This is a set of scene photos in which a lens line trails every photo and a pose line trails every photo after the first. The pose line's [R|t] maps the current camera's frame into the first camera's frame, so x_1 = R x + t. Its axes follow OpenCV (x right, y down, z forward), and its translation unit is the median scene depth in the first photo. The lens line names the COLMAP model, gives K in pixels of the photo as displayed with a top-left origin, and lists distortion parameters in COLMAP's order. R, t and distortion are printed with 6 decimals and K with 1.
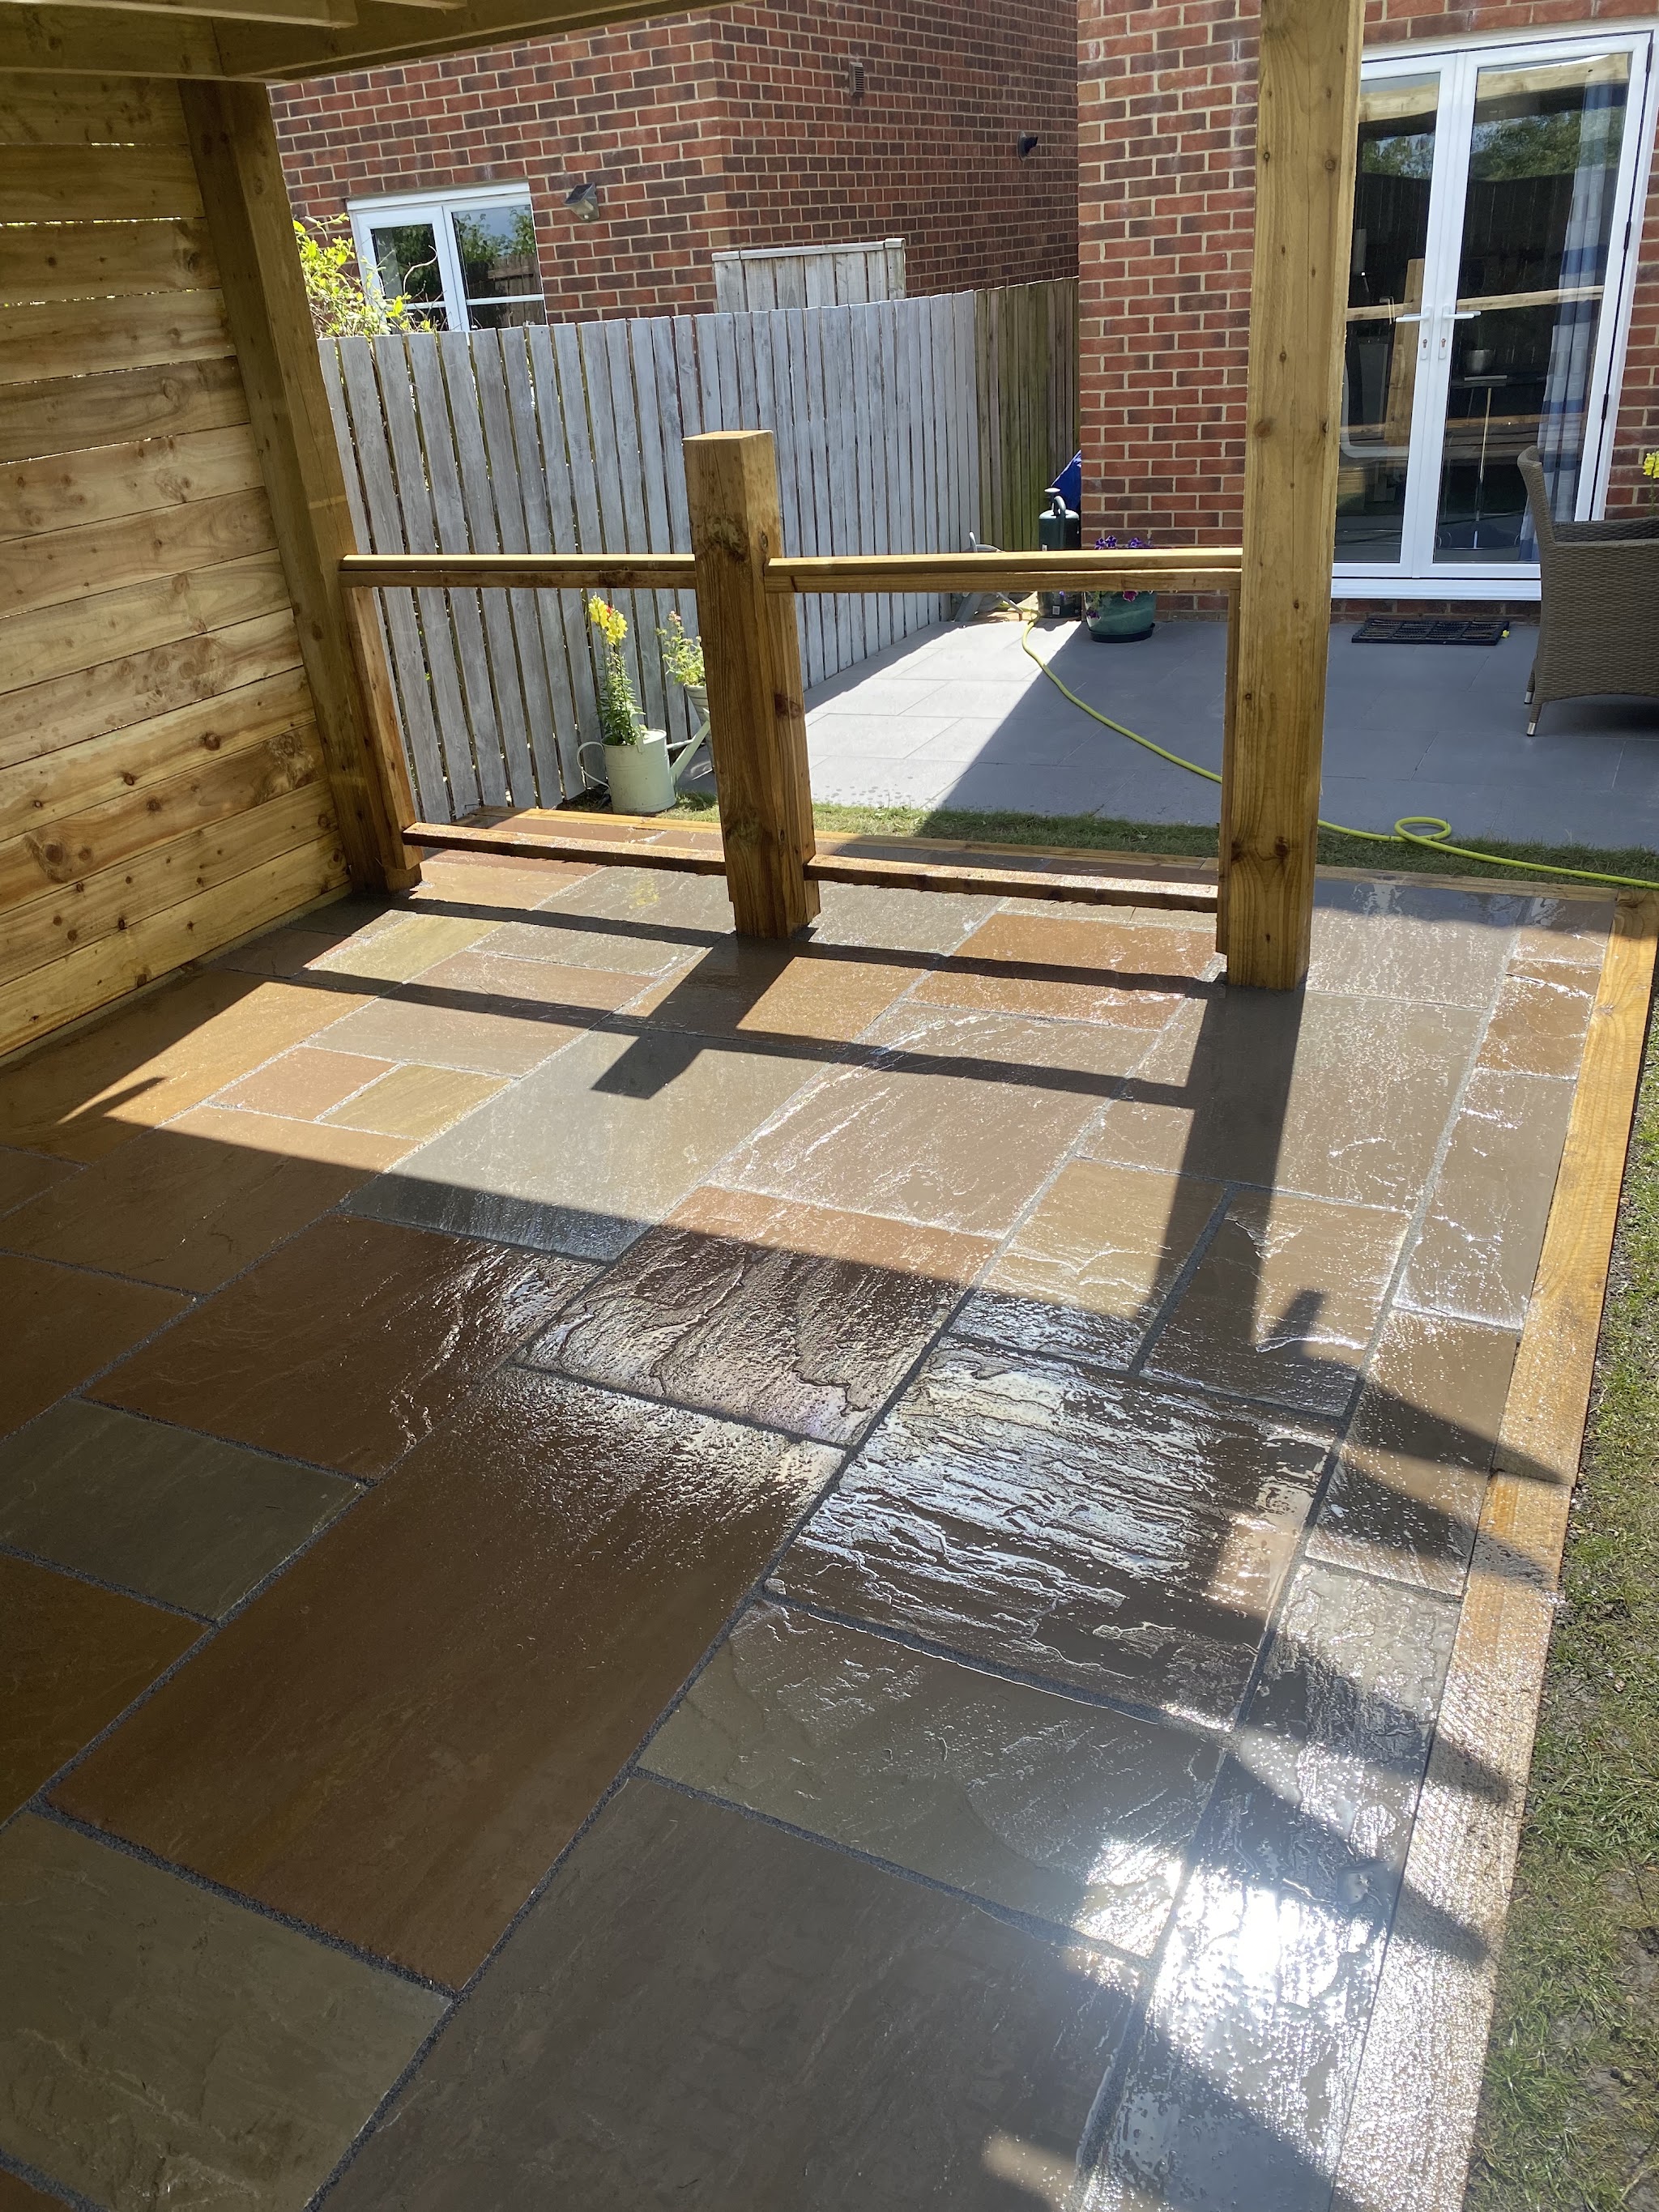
lens RADIAL K [[1675.0, 0, 826.5], [0, 1675.0, 1104.7], [0, 0, 1]] dist [0.004888, 0.004967]
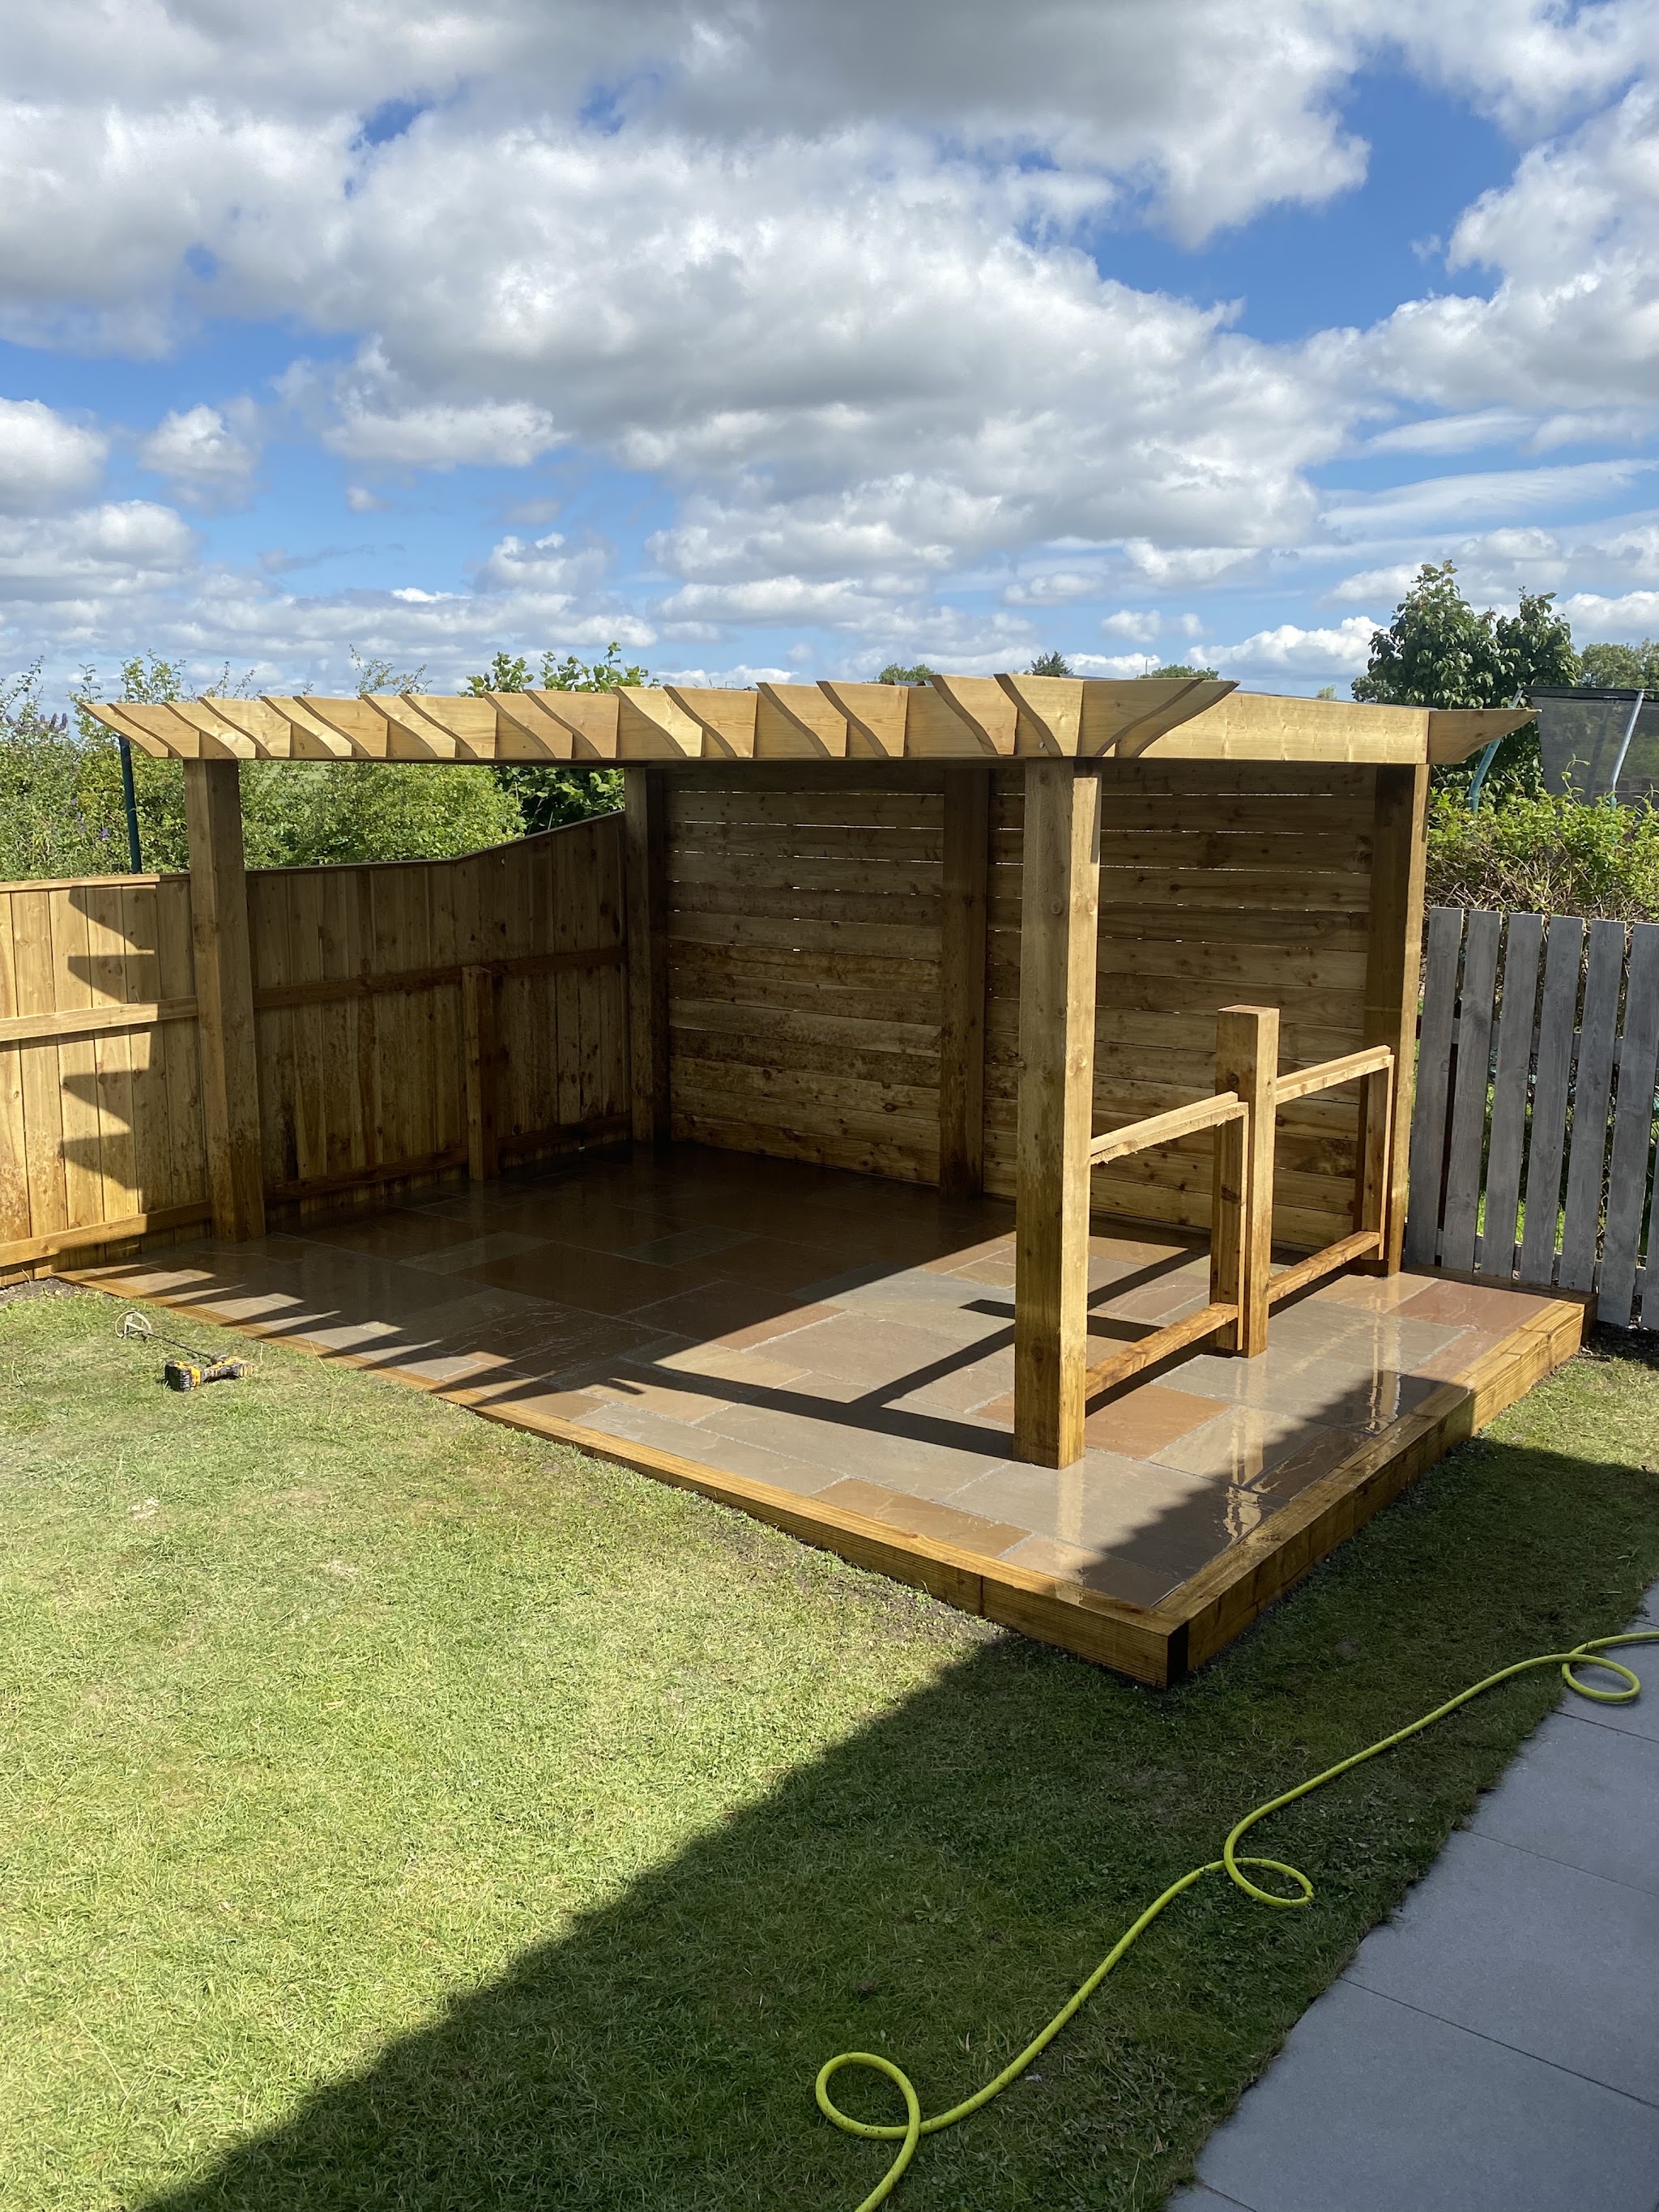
lens RADIAL K [[1675.0, 0, 830.2], [0, 1675.0, 1101.0], [0, 0, 1]] dist [0.004888, 0.004967]
pose [[-0.154782, 0.263837, -0.952067, 1.324851], [-0.438691, 0.845109, 0.305517, -0.575648], [0.885207, 0.464952, -0.015065, 0.677937]]
